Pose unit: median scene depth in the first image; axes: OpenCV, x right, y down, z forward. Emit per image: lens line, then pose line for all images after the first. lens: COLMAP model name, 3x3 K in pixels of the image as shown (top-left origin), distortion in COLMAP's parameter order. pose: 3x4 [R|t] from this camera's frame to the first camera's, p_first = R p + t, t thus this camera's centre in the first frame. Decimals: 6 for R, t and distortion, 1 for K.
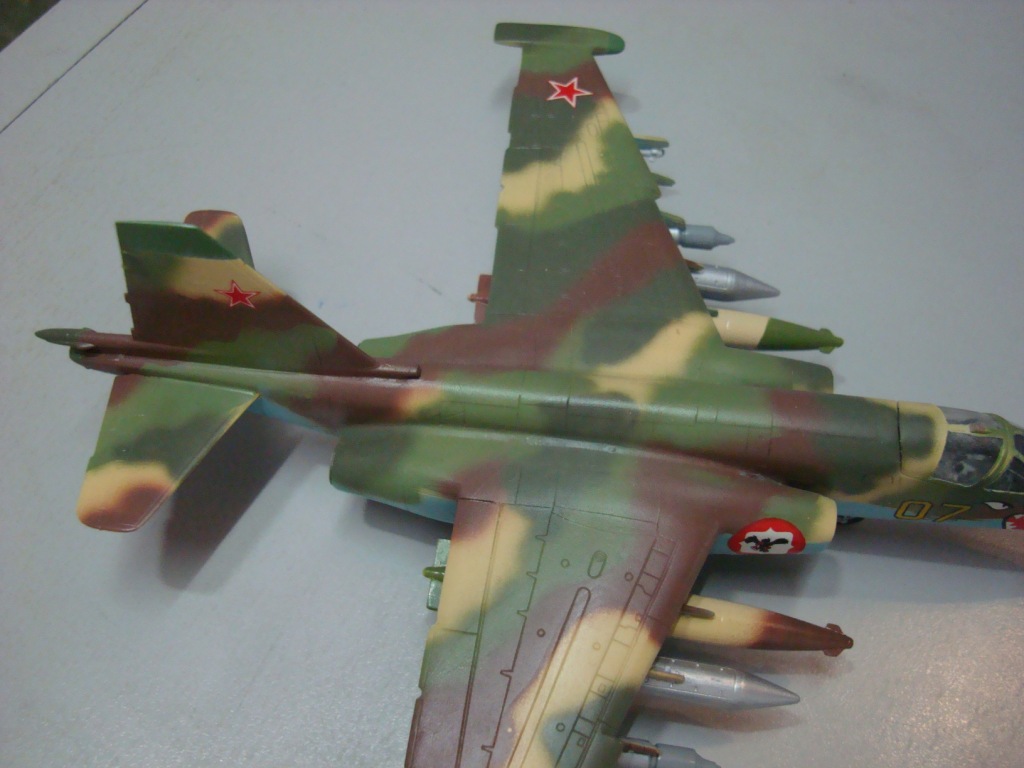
lens RADIAL K [[1056.8, 0, 511.7], [0, 1056.8, 378.1], [0, 0, 1]] dist [-0.159188, 0.177475]
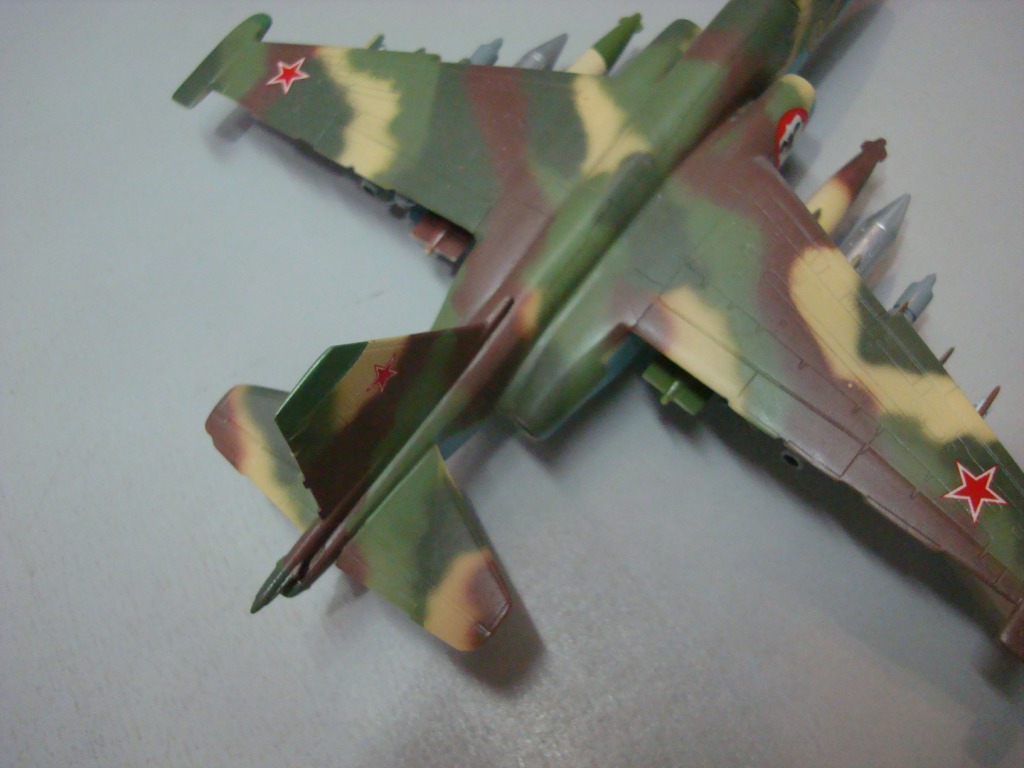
lens RADIAL K [[1056.8, 0, 511.7], [0, 1056.8, 378.1], [0, 0, 1]] dist [-0.159188, 0.177475]
pose [[0.520940, -0.819558, 0.238635, -0.395888], [0.808164, 0.563537, 0.171163, -0.134935], [-0.274758, 0.103690, 0.955906, 0.017756]]
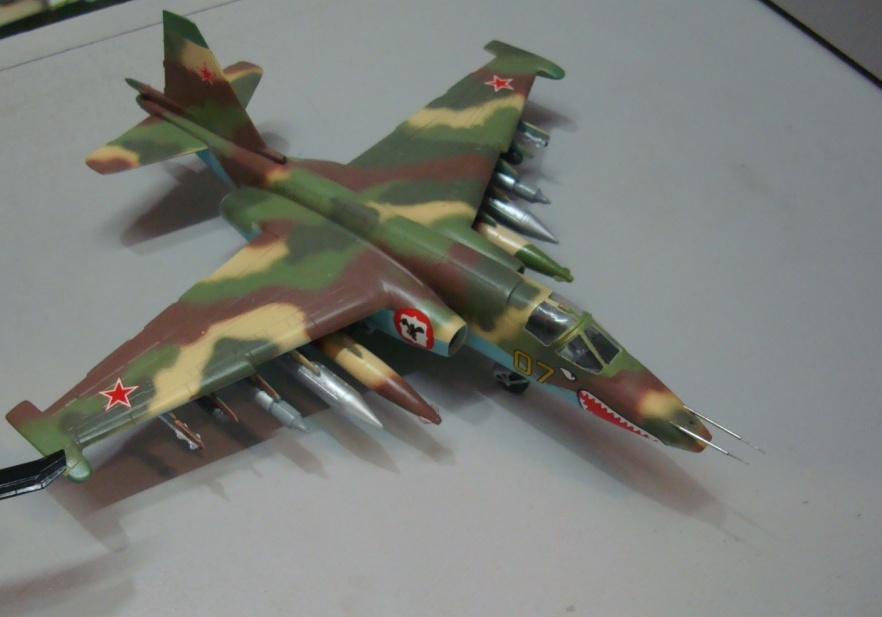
lens RADIAL K [[1056.1, 0, 369.4], [0, 1056.1, 309.1], [0, 0, 1]] dist [-0.083473, -0.008046]
pose [[0.836047, 0.377382, -0.398256, 0.777674], [-0.448912, 0.887840, -0.101084, 0.310145], [0.315440, 0.263293, 0.911688, -0.426494]]
